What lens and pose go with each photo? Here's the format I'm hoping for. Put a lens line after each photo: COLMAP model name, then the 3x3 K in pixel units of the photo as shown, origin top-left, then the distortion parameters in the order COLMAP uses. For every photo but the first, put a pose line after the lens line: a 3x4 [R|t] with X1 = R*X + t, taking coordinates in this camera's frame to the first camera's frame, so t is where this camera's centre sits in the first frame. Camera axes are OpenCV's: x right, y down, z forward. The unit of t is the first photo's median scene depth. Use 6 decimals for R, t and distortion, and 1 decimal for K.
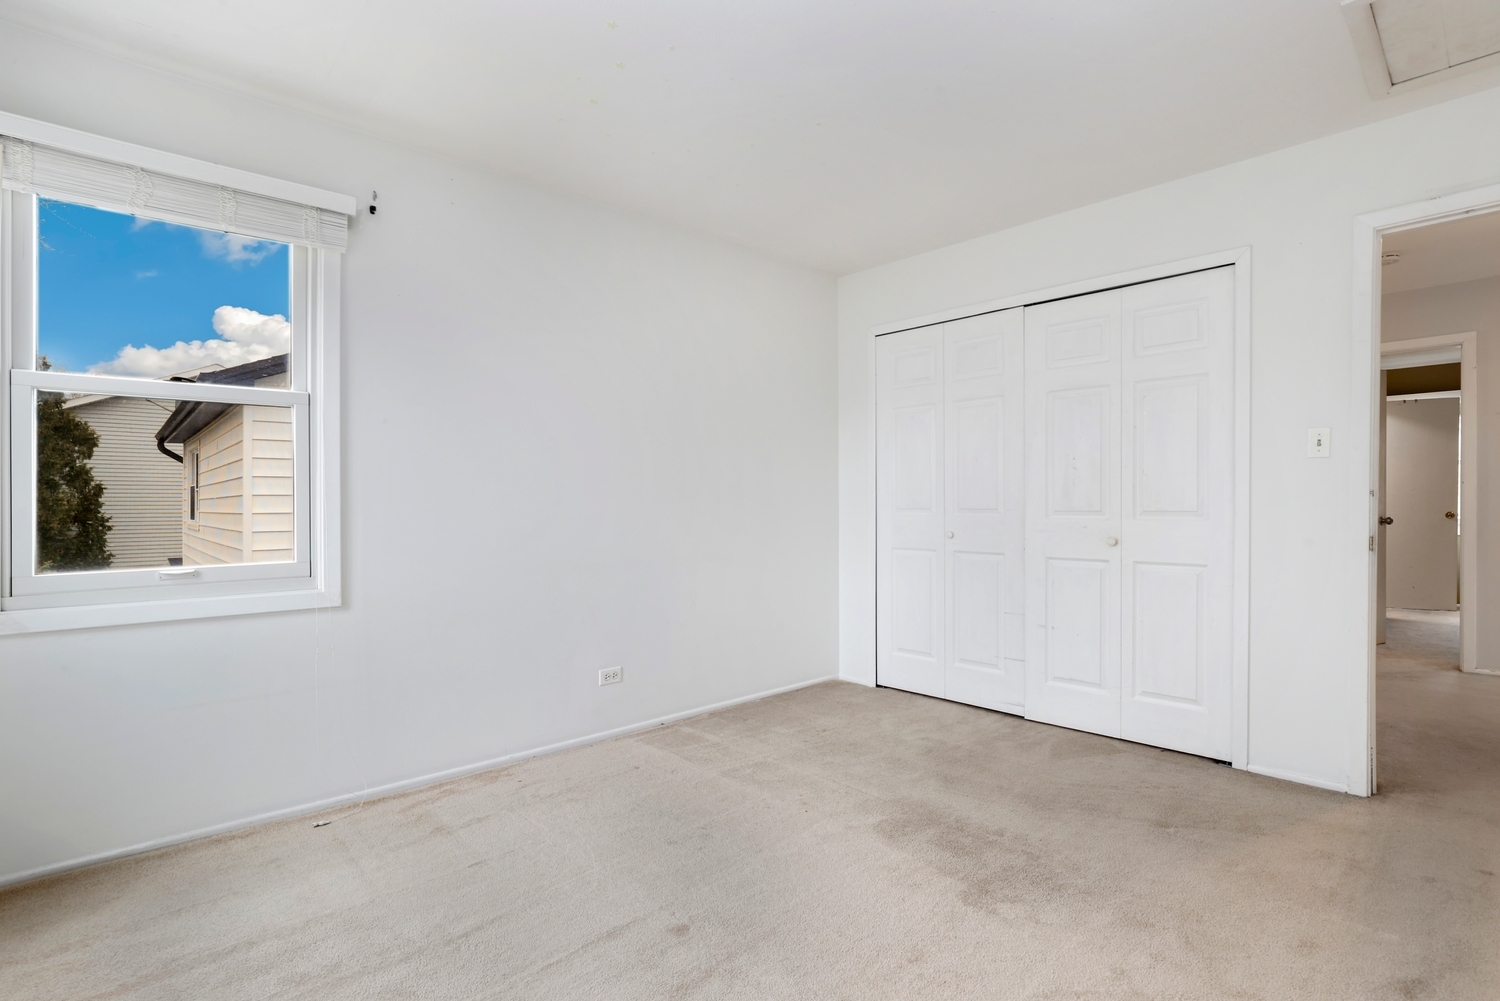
lens RADIAL K [[720.2, 0, 752.5], [0, 720.2, 508.5], [0, 0, 1]] dist [-0.001588, -0.000303]
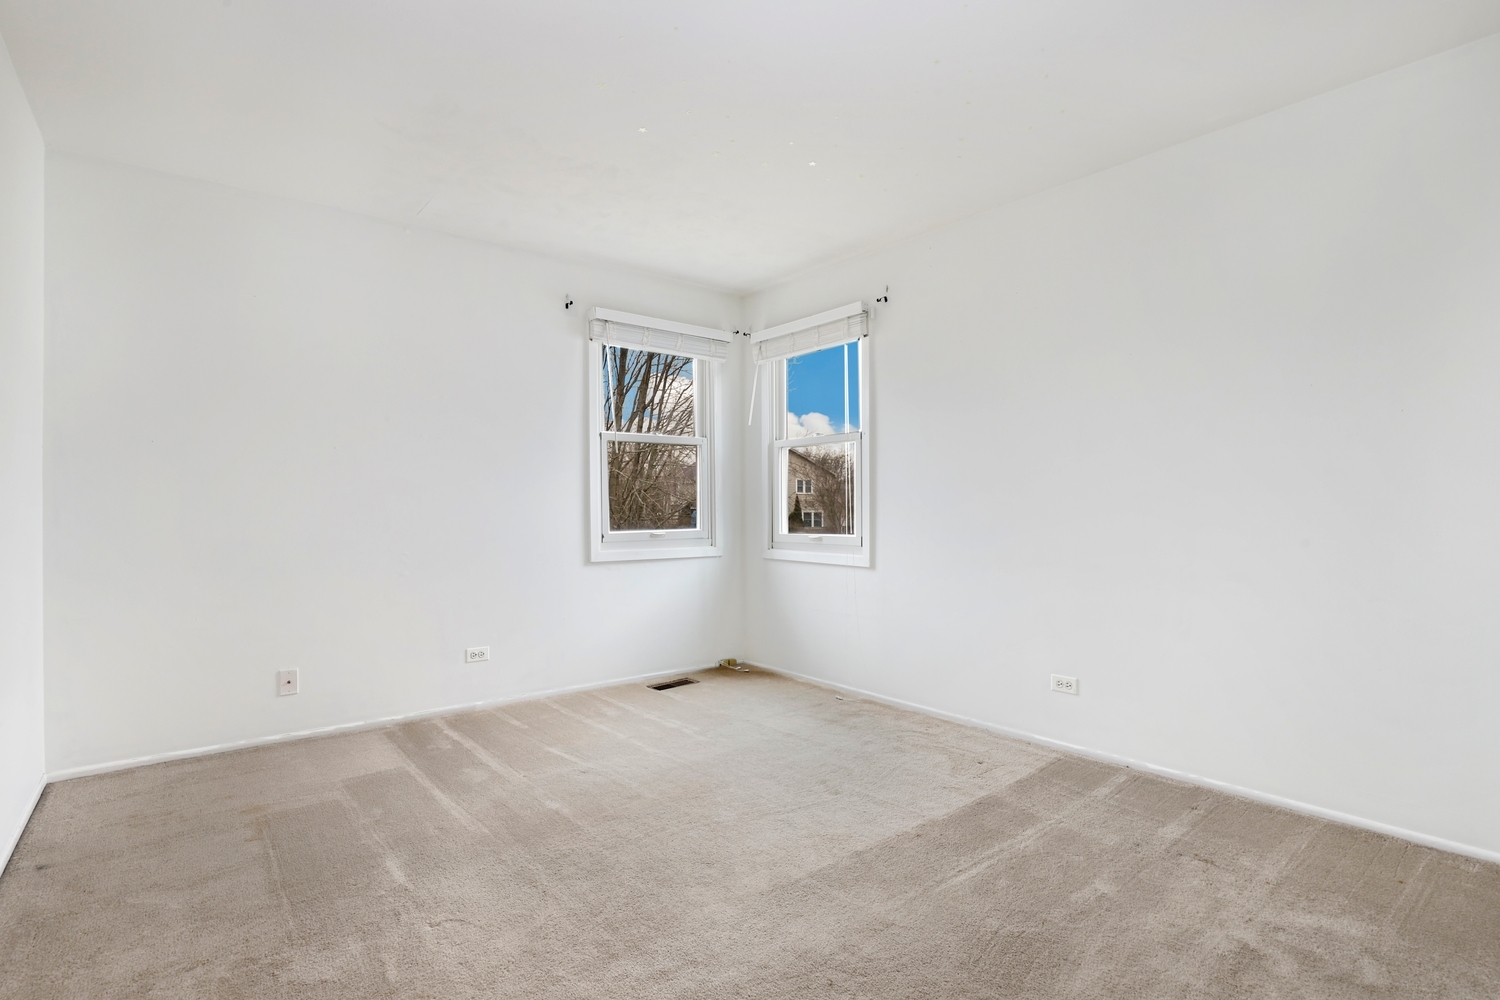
lens RADIAL K [[720.2, 0, 752.5], [0, 720.2, 508.0], [0, 0, 1]] dist [-0.001588, -0.000303]
pose [[-0.062676, 0.002830, -0.998030, 0.772324], [-0.004687, 0.999984, 0.003130, 0.004069], [0.998023, 0.004874, -0.062662, 0.670668]]
